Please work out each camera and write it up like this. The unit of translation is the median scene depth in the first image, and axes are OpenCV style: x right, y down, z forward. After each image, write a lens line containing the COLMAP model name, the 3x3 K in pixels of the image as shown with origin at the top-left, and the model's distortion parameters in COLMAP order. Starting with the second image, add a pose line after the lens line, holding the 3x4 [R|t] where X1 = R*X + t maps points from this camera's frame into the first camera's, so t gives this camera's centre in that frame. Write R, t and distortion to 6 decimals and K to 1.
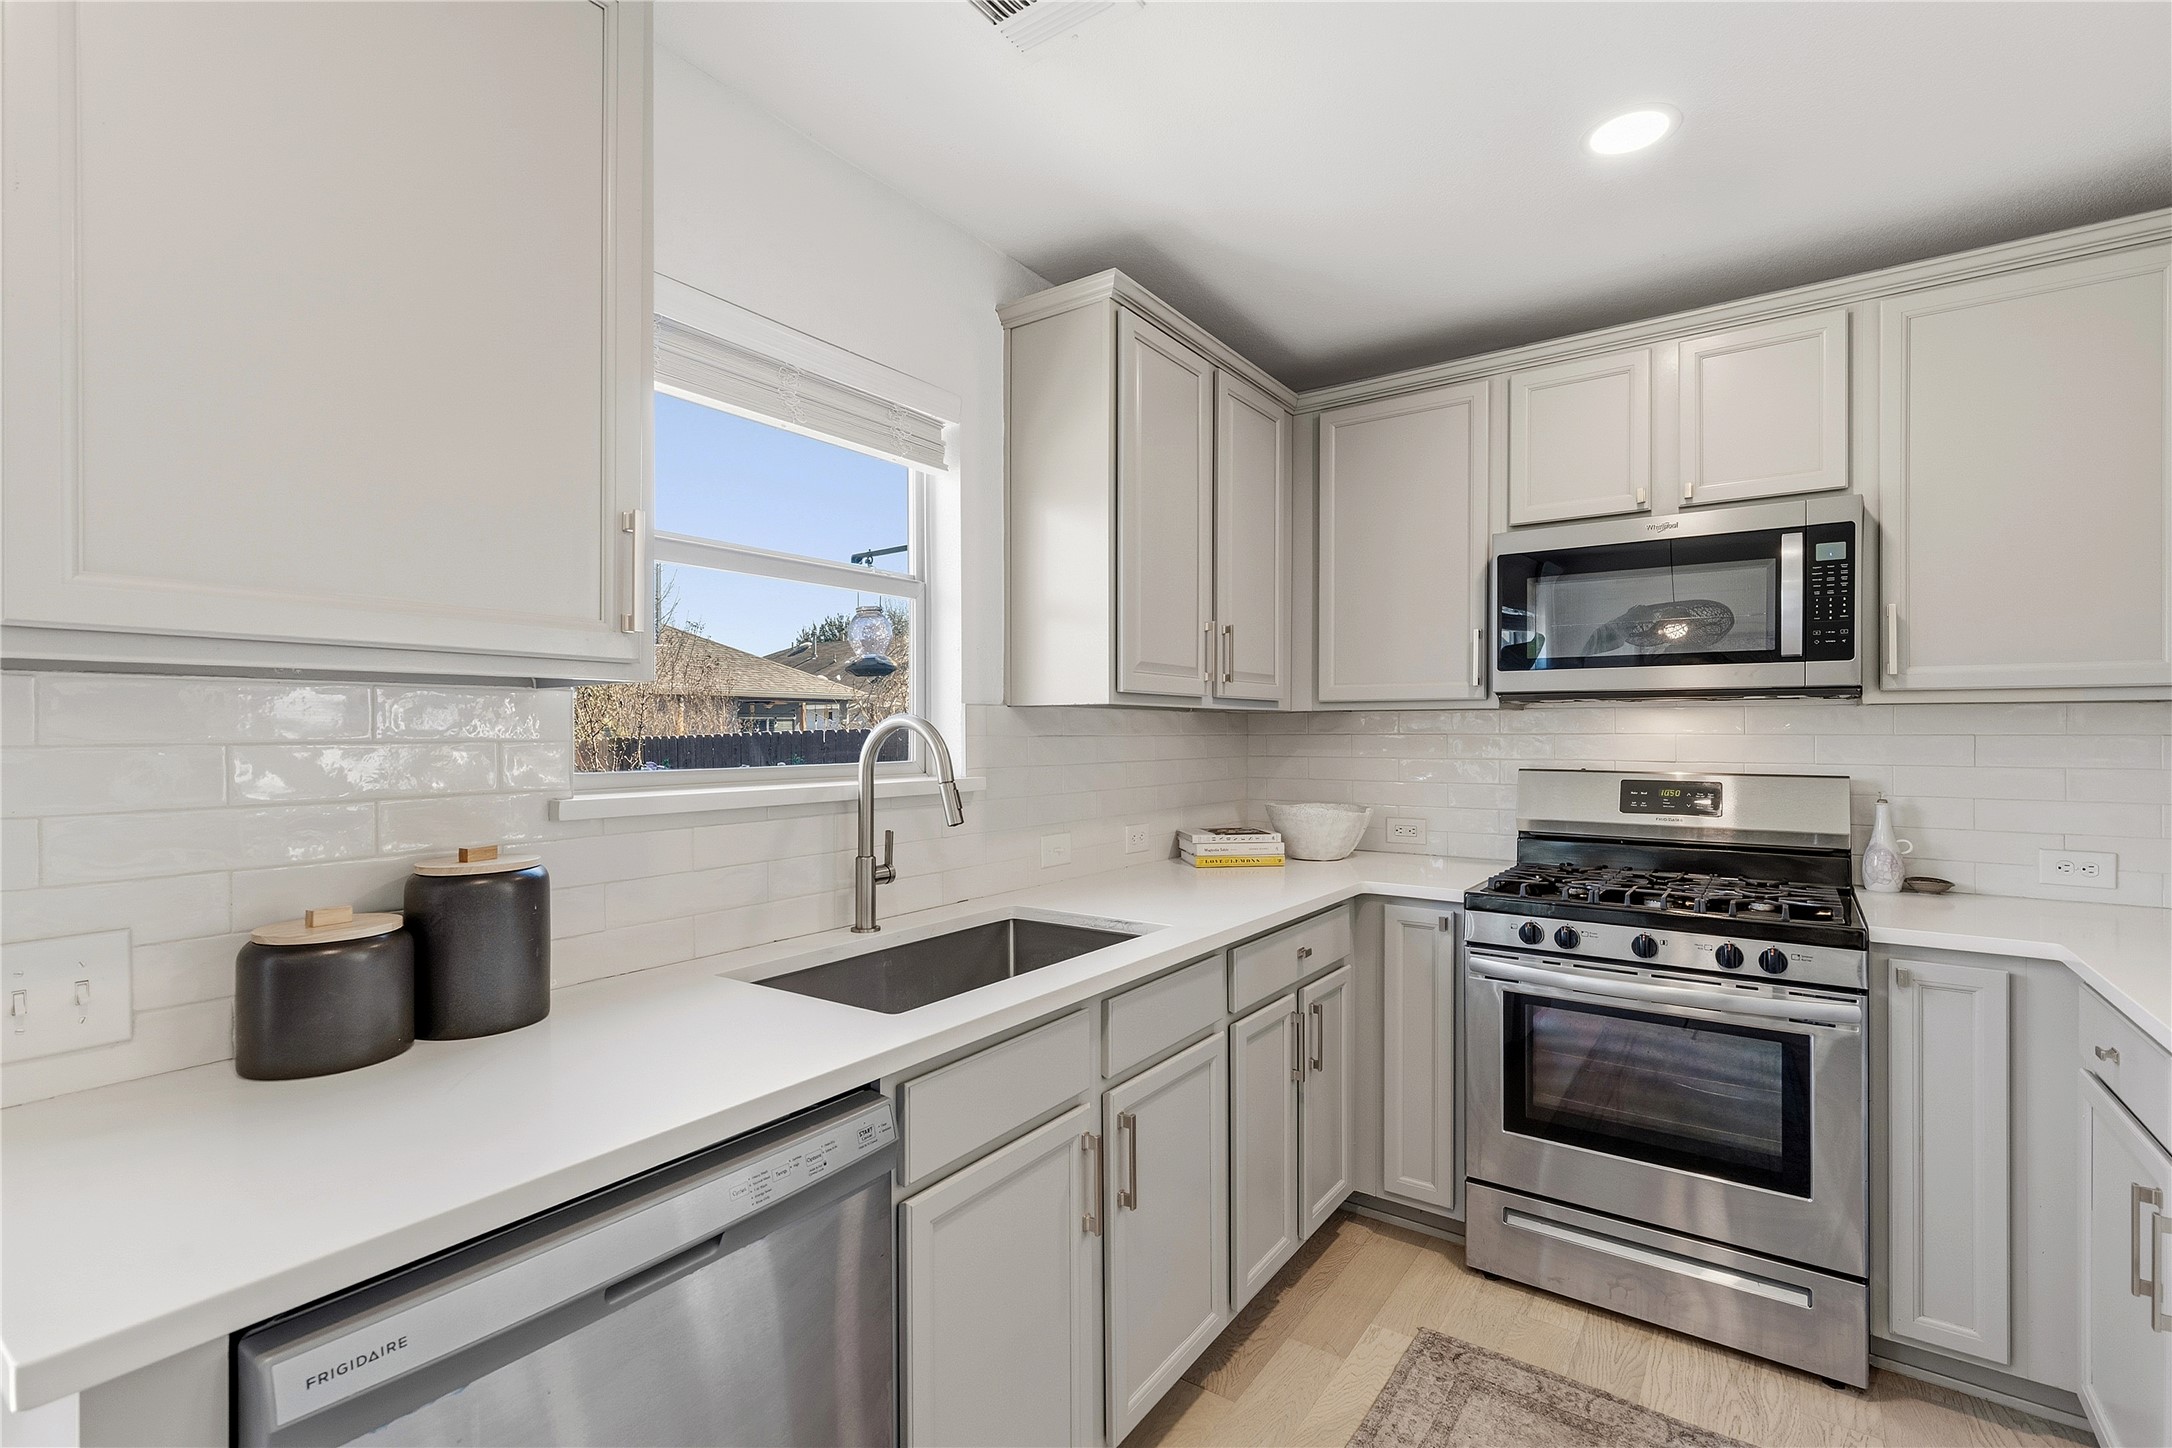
lens RADIAL K [[973.7, 0, 1080.4], [0, 973.7, 728.8], [0, 0, 1]] dist [0.001224, -0.000148]
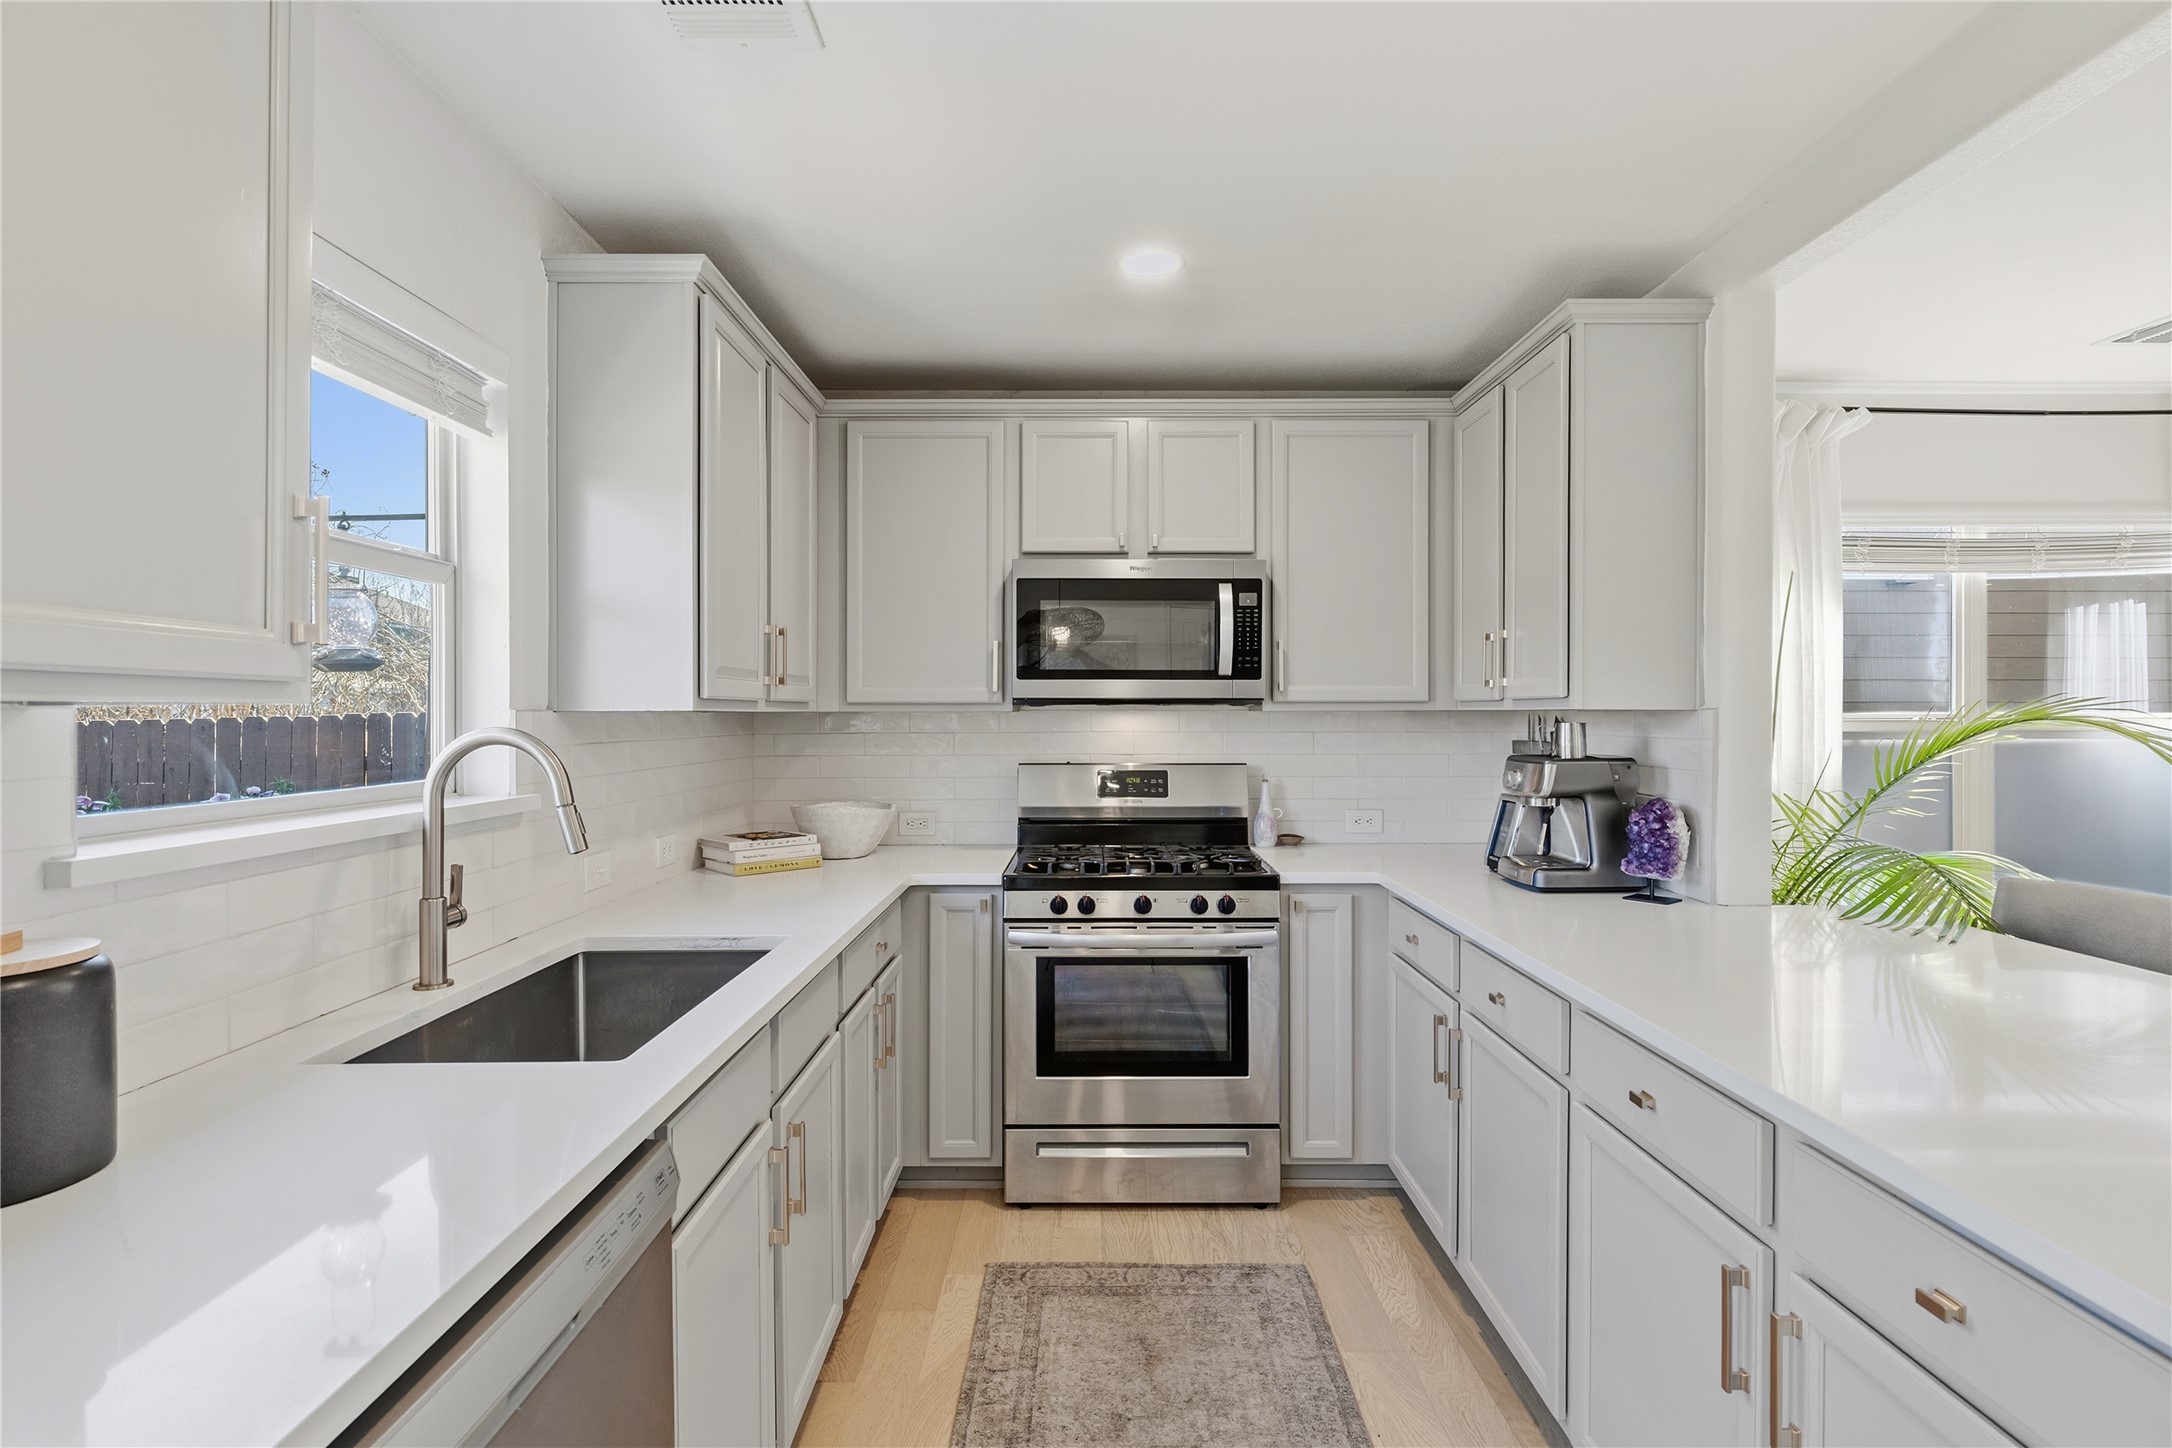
lens RADIAL K [[1034.3, 0, 1089.4], [0, 1034.3, 715.1], [0, 0, 1]] dist [-0.001856, -0.000894]
pose [[0.812217, -0.001607, 0.583354, -0.239710], [0.000243, 0.999997, 0.002417, -0.023369], [-0.583356, -0.001821, 0.812215, -0.039455]]
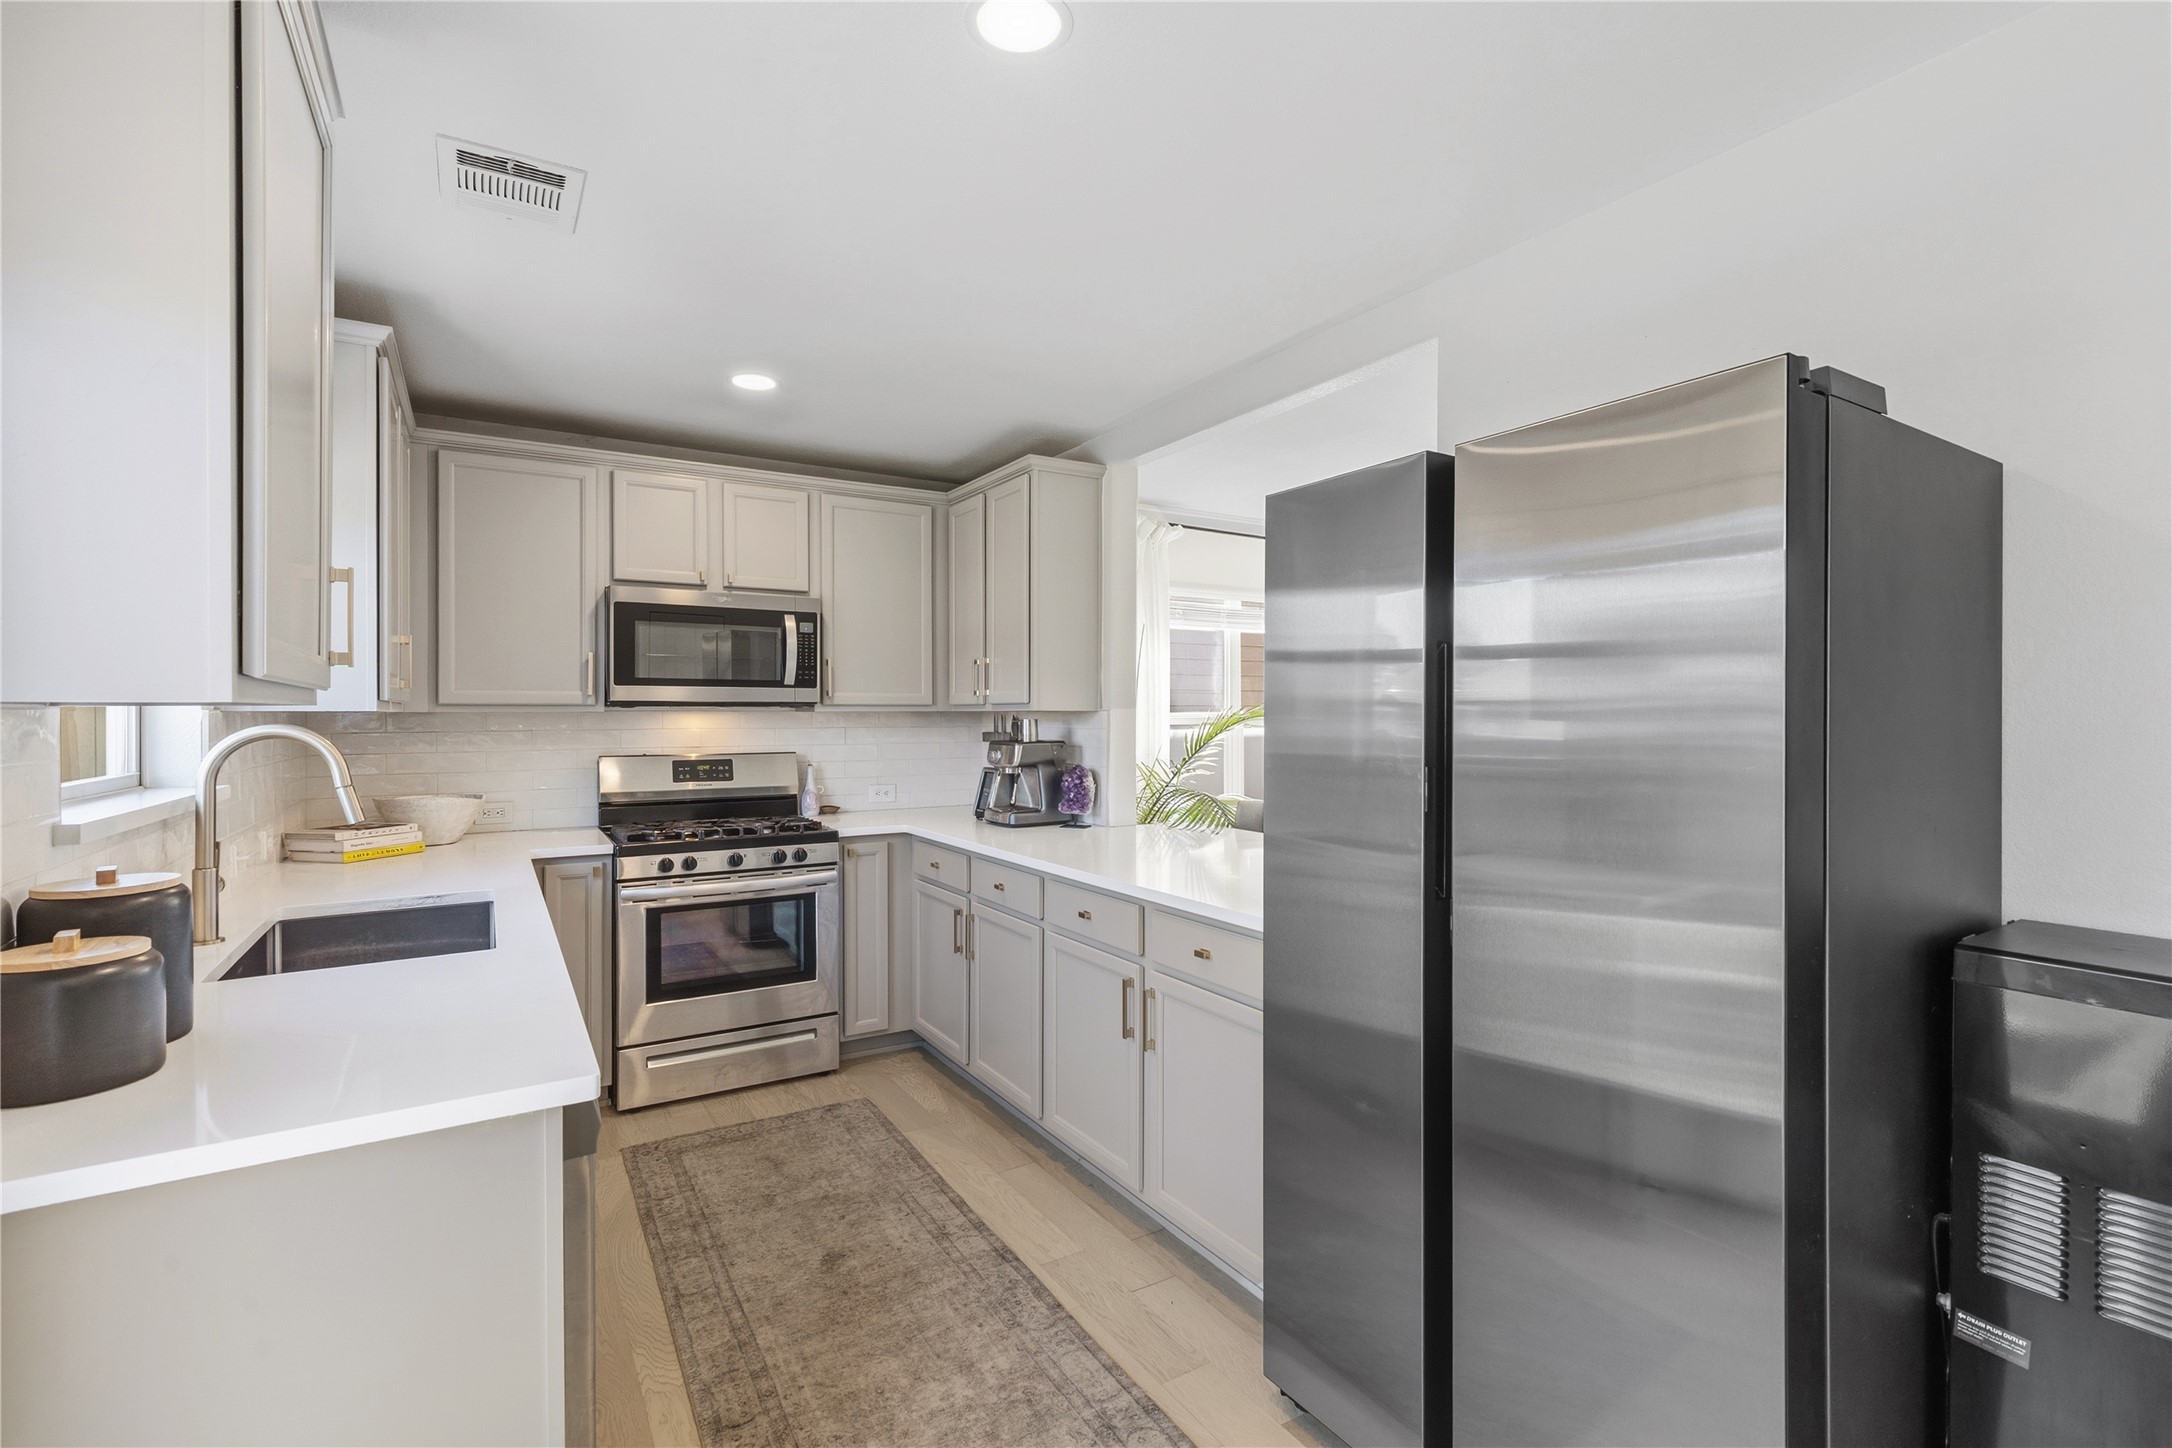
lens RADIAL K [[983.1, 0, 1090.5], [0, 983.1, 714.2], [0, 0, 1]] dist [0.000682, -0.000053]
pose [[0.389190, -0.001344, 0.921157, -0.674702], [0.000801, 0.999999, 0.001120, -0.022450], [-0.921157, 0.000301, 0.389191, -0.184993]]
